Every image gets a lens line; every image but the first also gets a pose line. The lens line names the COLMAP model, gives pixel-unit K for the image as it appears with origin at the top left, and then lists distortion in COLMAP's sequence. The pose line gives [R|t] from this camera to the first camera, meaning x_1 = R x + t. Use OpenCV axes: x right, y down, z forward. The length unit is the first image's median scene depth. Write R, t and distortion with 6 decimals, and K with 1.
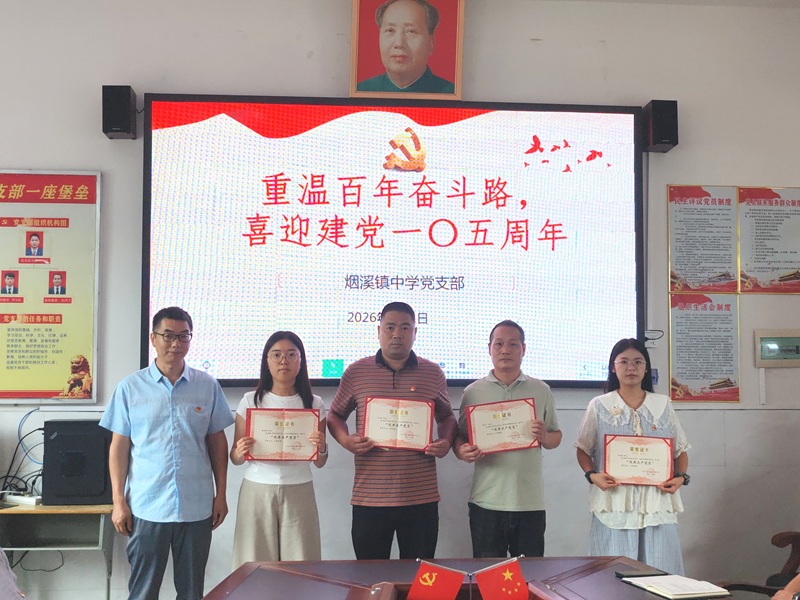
lens RADIAL K [[1055.4, 0, 403.1], [0, 1055.4, 302.5], [0, 0, 1]] dist [-0.023776, 0.000000]
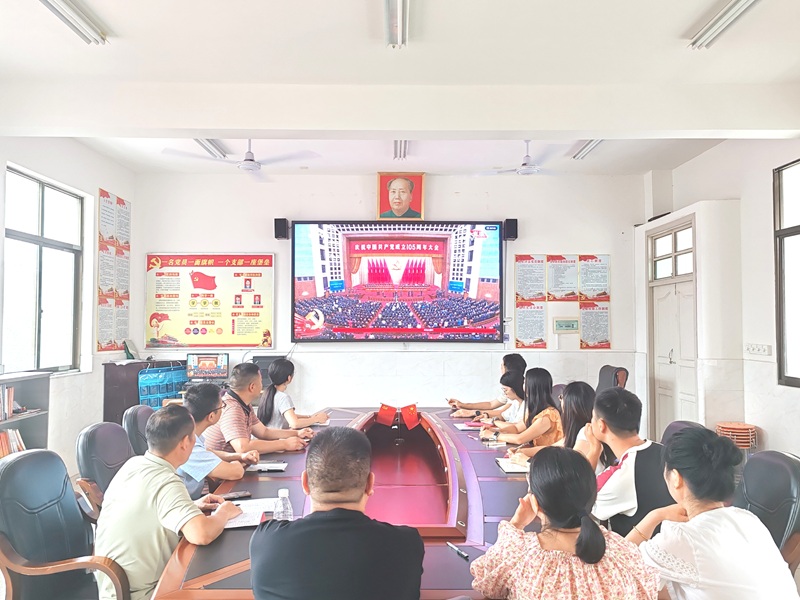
lens RADIAL K [[628.2, 0, 396.8], [0, 628.2, 298.5], [0, 0, 1]] dist [0.002903, -0.001068]
pose [[0.996276, -0.006637, -0.085971, 0.117014], [0.007492, 0.999926, 0.009632, -0.032456], [0.085901, -0.010240, 0.996251, -0.416147]]
